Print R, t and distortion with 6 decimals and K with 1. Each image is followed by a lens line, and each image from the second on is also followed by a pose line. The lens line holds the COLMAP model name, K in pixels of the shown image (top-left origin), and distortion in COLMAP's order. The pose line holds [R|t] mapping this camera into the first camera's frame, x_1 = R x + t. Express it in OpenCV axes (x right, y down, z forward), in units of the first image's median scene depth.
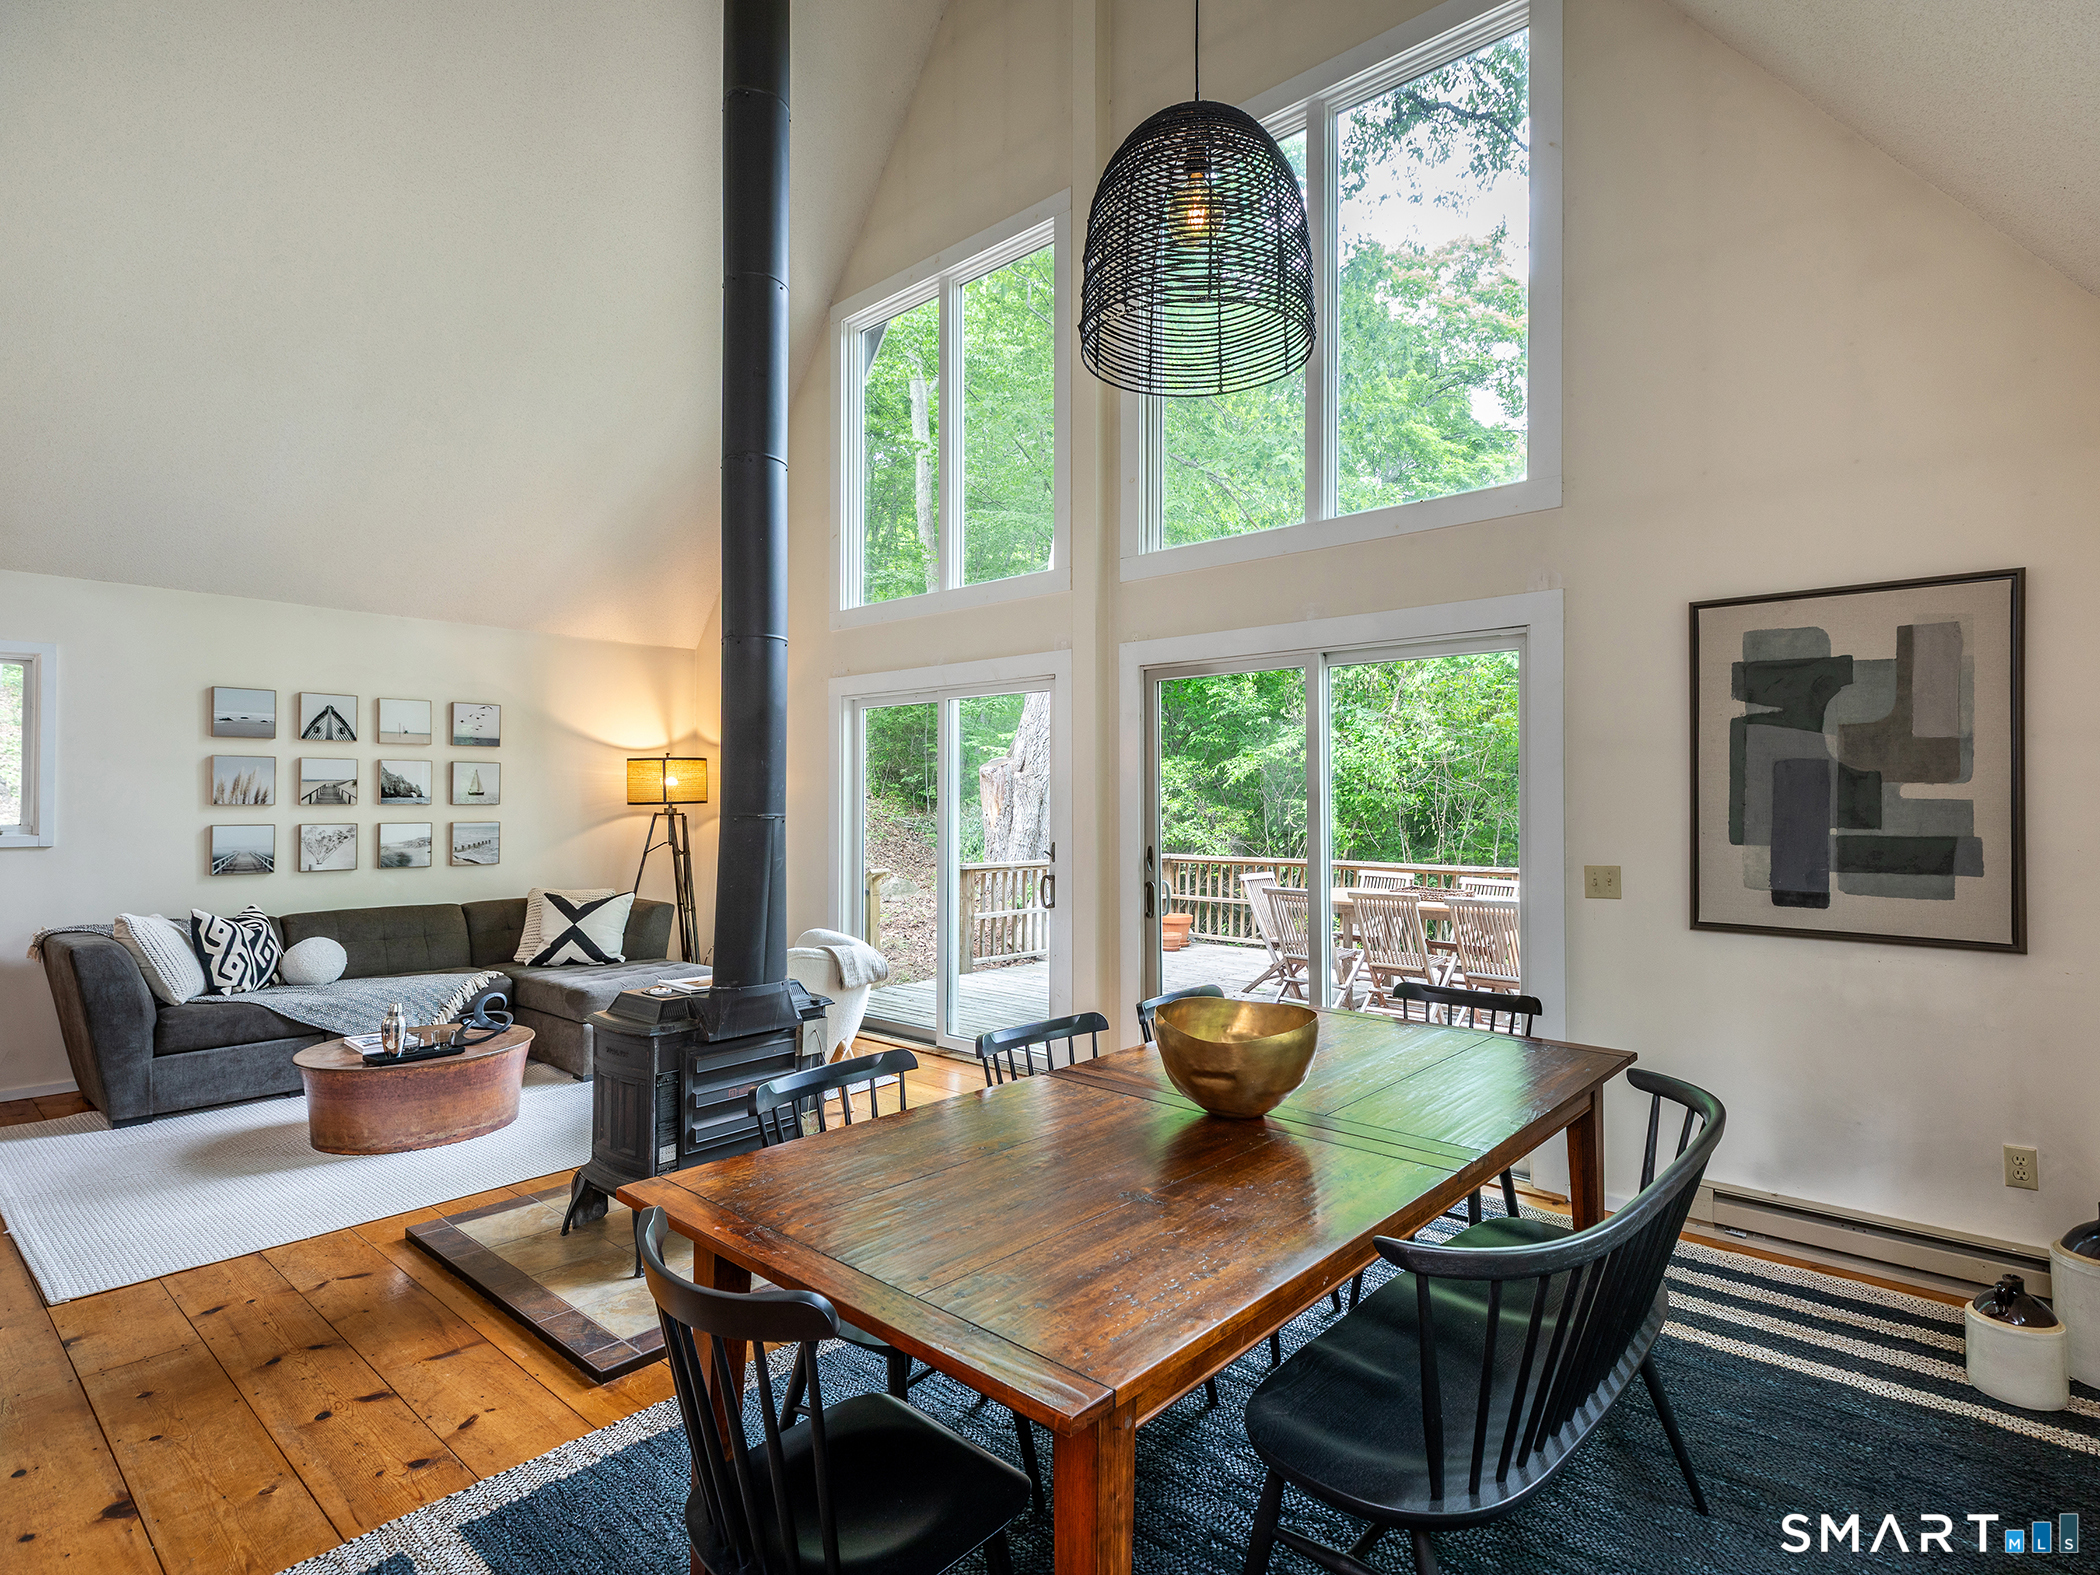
lens RADIAL K [[1062.1, 0, 1110.3], [0, 1062.1, 791.4], [0, 0, 1]] dist [0.033592, -0.012867]
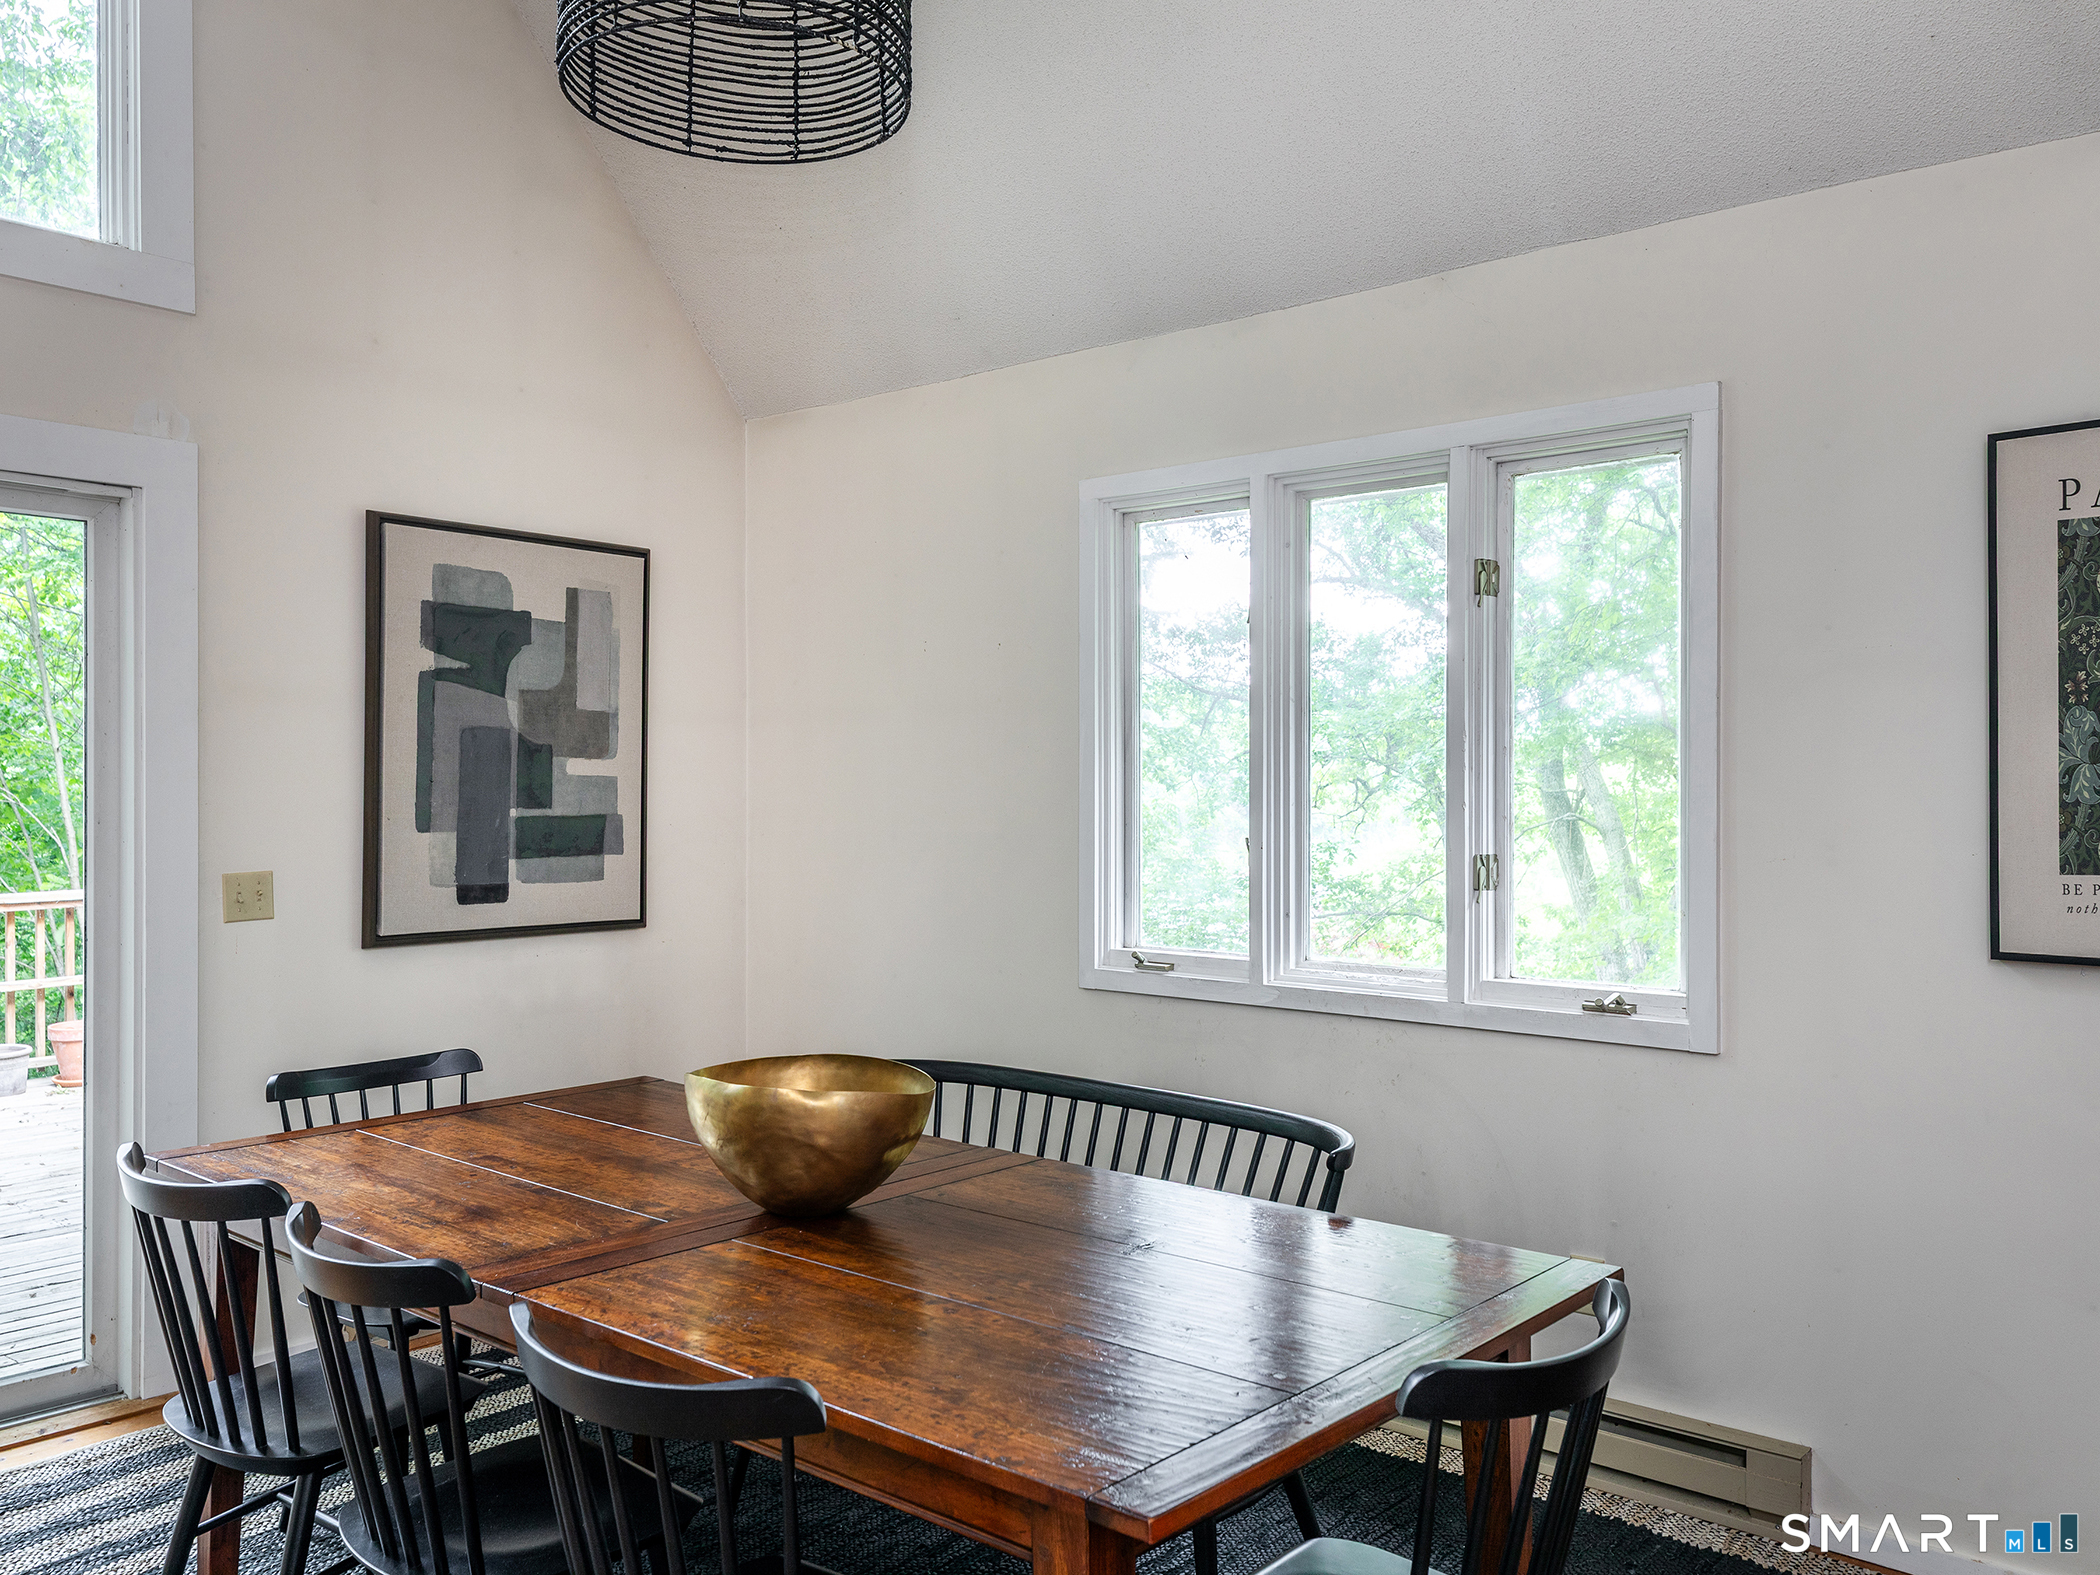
lens RADIAL K [[1687.1, 0, 1040.5], [0, 1687.1, 777.8], [0, 0, 1]] dist [0.060382, 0.005154]
pose [[0.004843, 0.003569, 0.999982, -0.444886], [-0.010994, 0.999933, -0.003516, 0.006121], [-0.999928, -0.010977, 0.004882, 0.365360]]
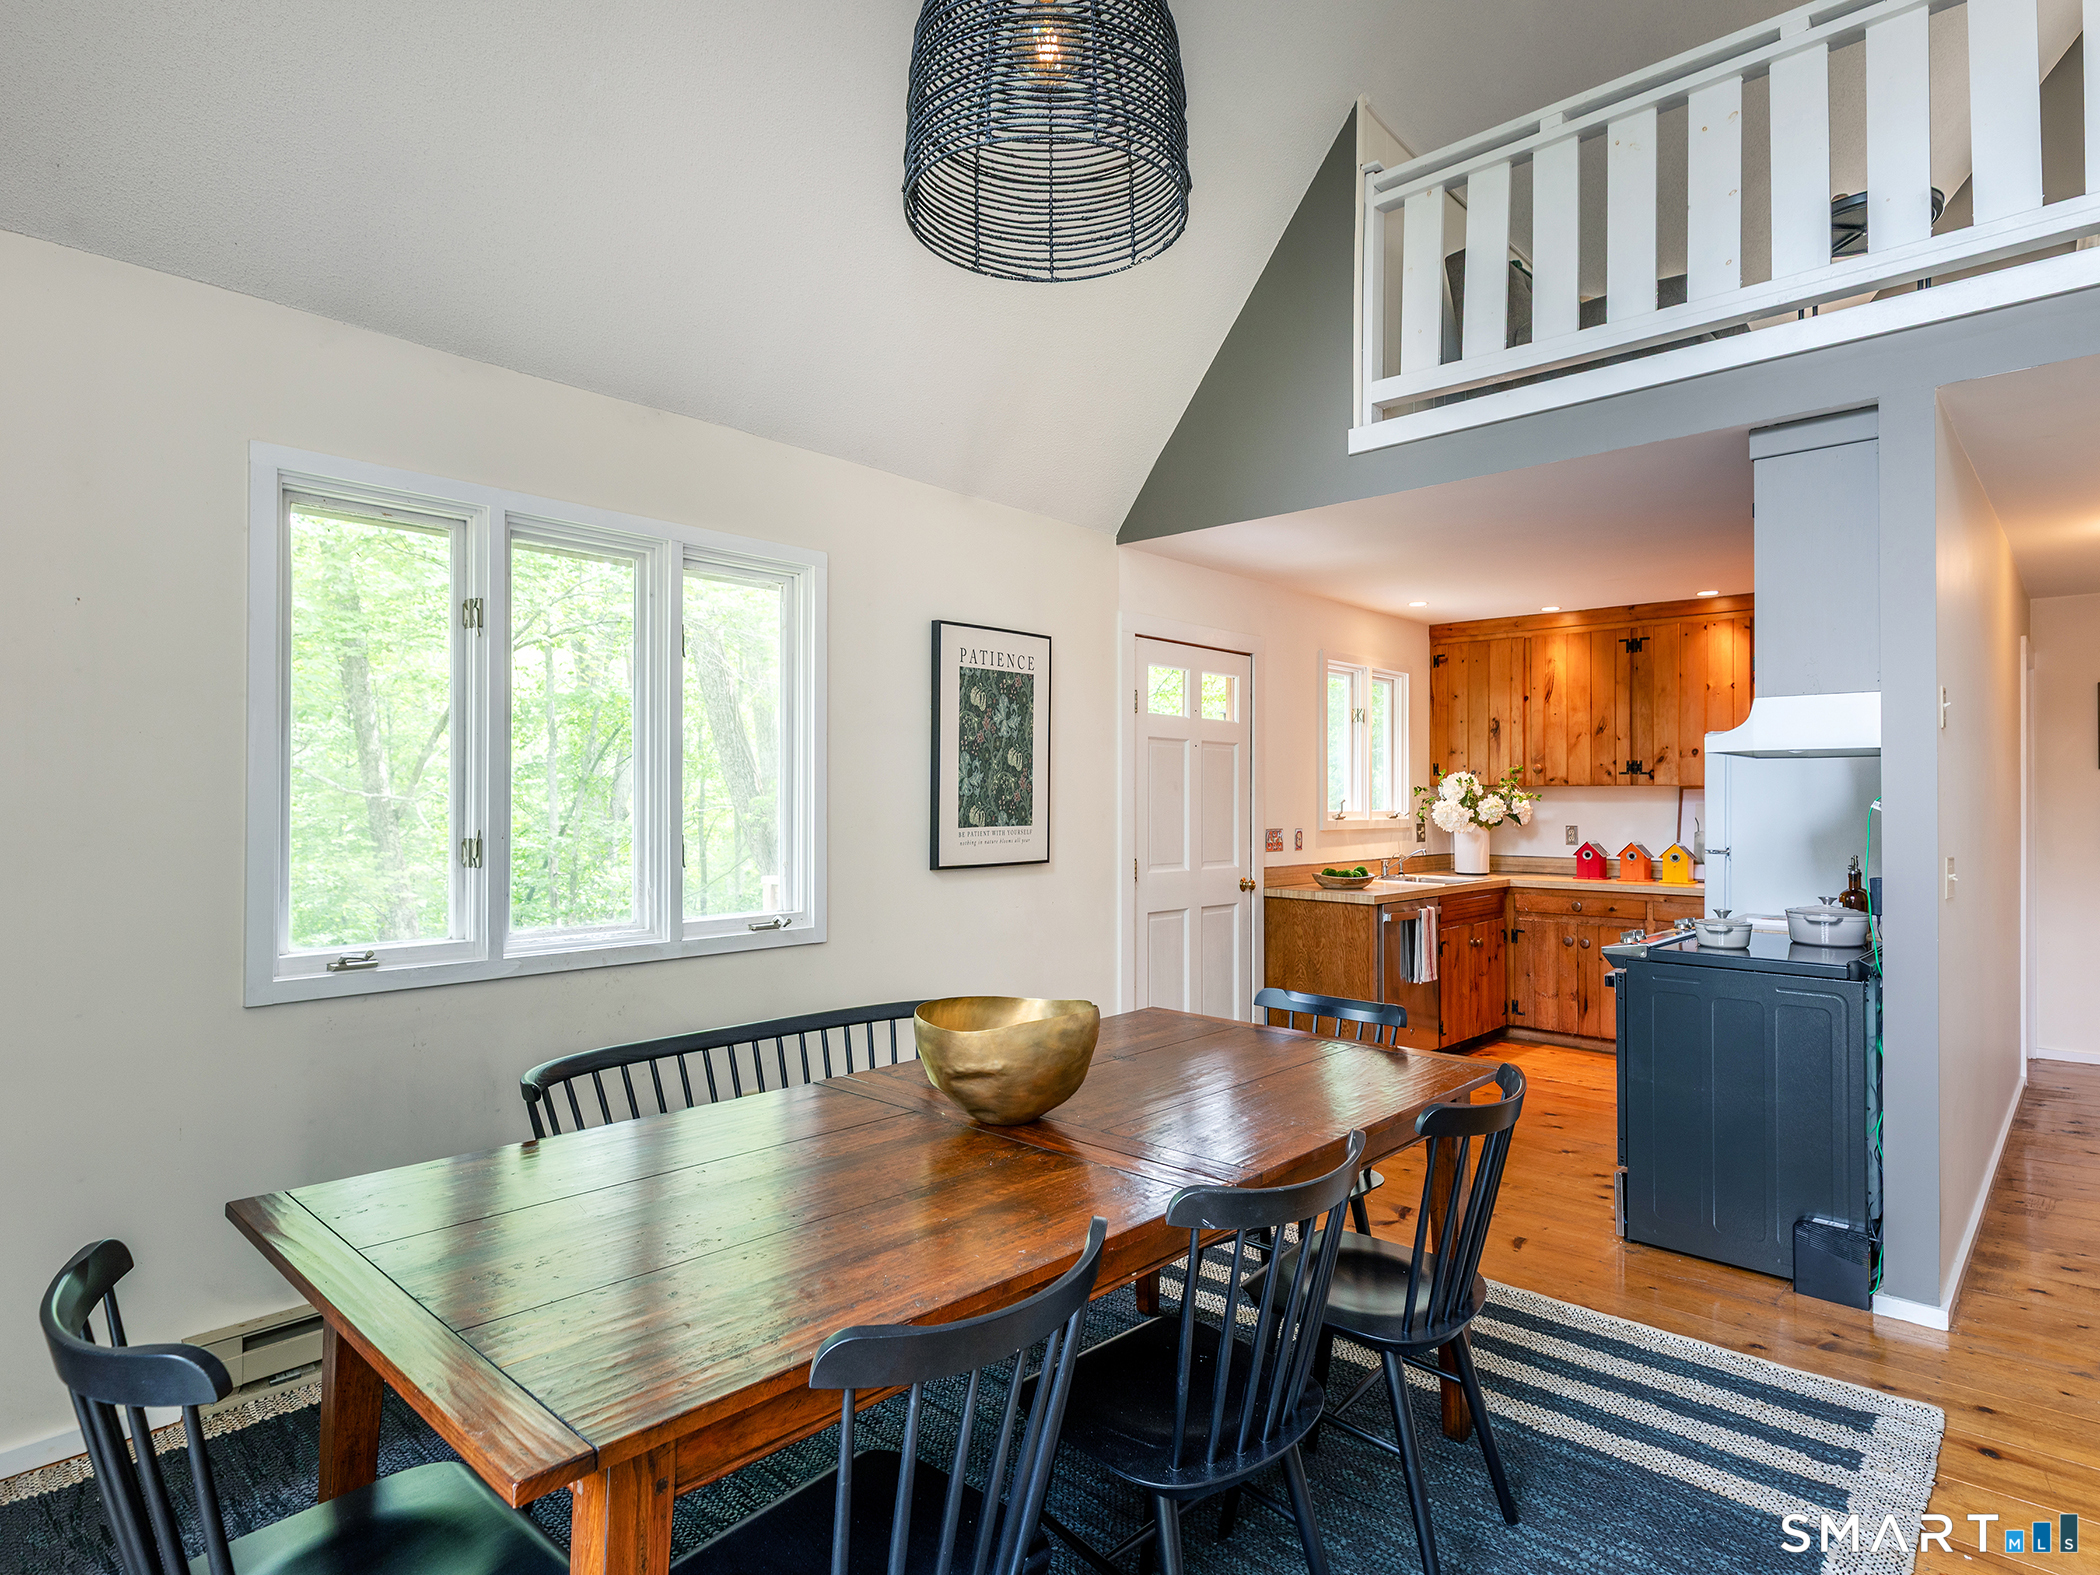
lens RADIAL K [[1154.9, 0, 1052.0], [0, 1154.9, 789.6], [0, 0, 1]] dist [0.006407, -0.003899]
pose [[-0.998377, 0.002047, 0.056922, 0.002784], [0.001297, 0.999912, -0.013219, 0.015833], [-0.056944, -0.013124, -0.998291, 0.852606]]
